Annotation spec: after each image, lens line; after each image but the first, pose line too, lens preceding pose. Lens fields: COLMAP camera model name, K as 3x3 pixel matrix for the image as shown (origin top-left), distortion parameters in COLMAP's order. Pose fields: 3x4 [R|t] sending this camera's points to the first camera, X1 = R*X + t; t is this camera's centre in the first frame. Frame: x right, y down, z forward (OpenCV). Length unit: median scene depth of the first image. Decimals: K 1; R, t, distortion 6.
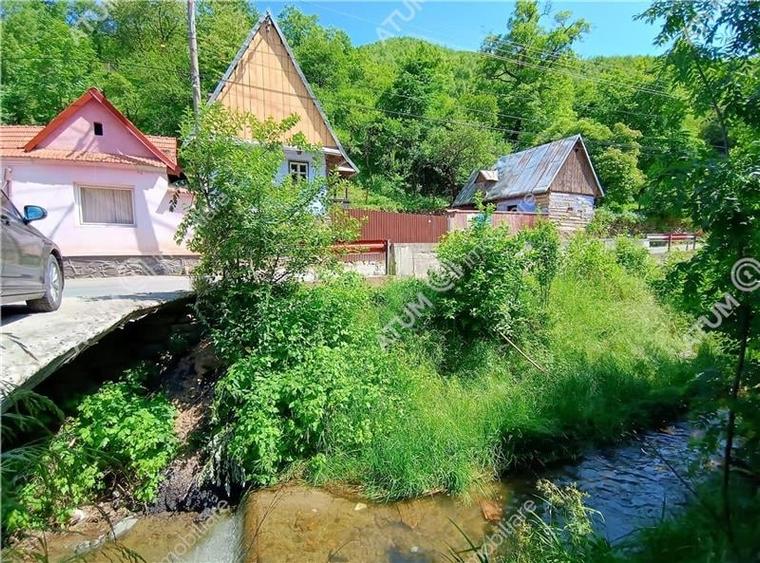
lens RADIAL K [[351.1, 0, 385.7], [0, 351.1, 278.9], [0, 0, 1]] dist [-0.004294, 0.000090]
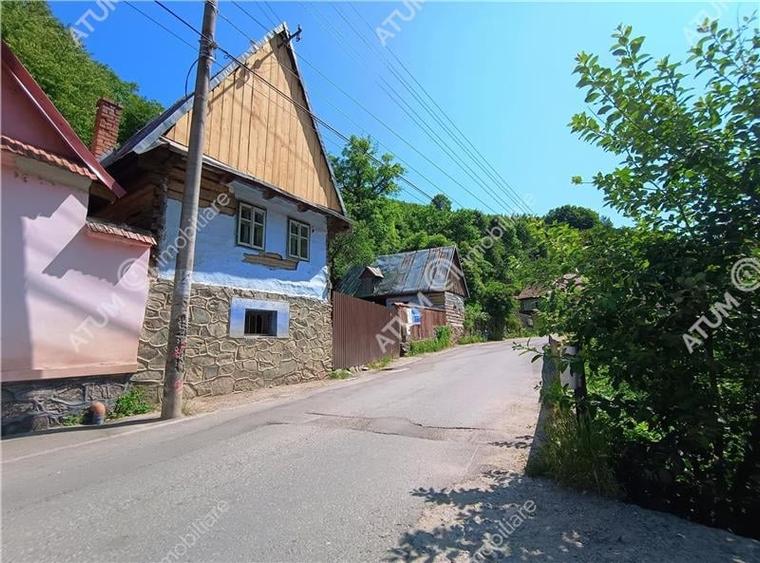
lens RADIAL K [[345.6, 0, 380.0], [0, 345.6, 272.6], [0, 0, 1]] dist [-0.001594, -0.000115]
pose [[0.864372, 0.085278, 0.495569, -0.426391], [0.061534, 0.960170, -0.272555, -0.044532], [-0.499074, 0.266083, 0.824697, 0.387920]]
